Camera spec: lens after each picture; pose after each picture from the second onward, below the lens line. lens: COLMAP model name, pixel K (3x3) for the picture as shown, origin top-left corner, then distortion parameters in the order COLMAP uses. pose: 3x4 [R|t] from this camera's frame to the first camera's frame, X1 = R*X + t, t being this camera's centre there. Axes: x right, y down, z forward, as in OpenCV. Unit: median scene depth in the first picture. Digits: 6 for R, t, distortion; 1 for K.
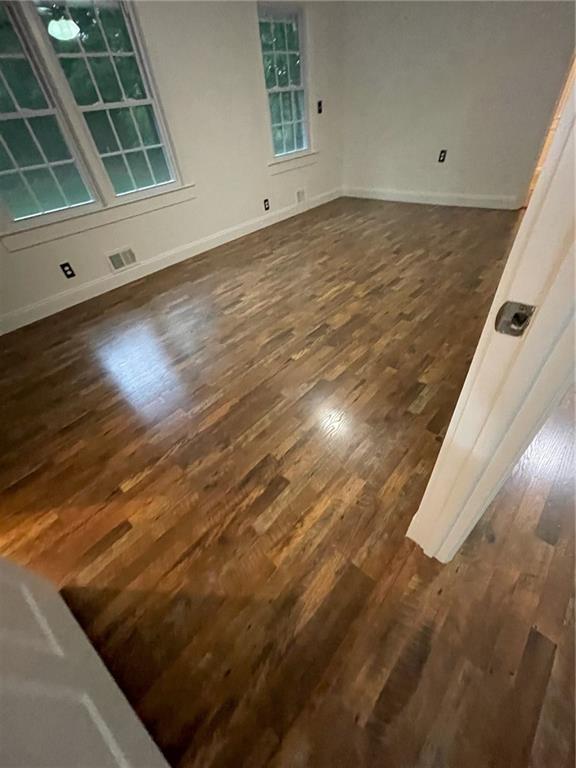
lens RADIAL K [[314.3, 0, 288.8], [0, 314.3, 384.3], [0, 0, 1]] dist [0.003857, -0.000631]
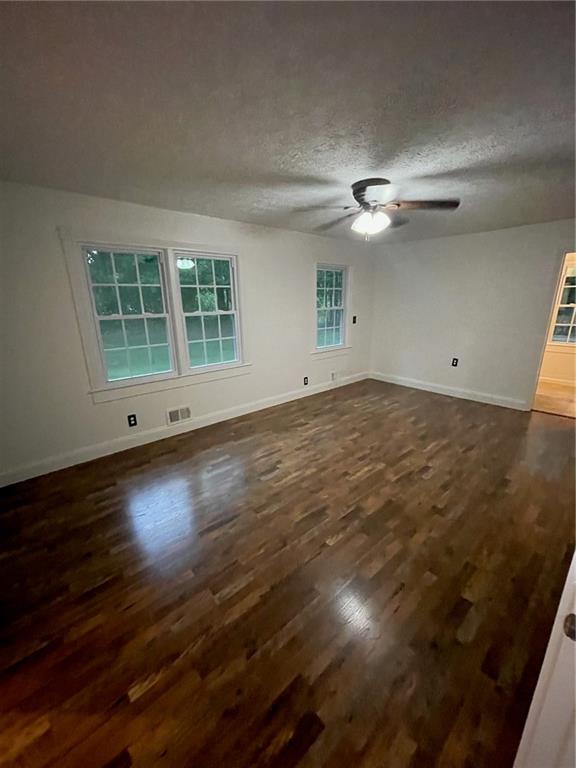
lens RADIAL K [[314.3, 0, 286.9], [0, 314.3, 381.3], [0, 0, 1]] dist [0.003857, -0.000631]
pose [[0.990681, 0.112299, -0.077072, -0.077713], [-0.134688, 0.891882, -0.431747, -0.077634], [0.020254, 0.438104, 0.898696, -0.100008]]
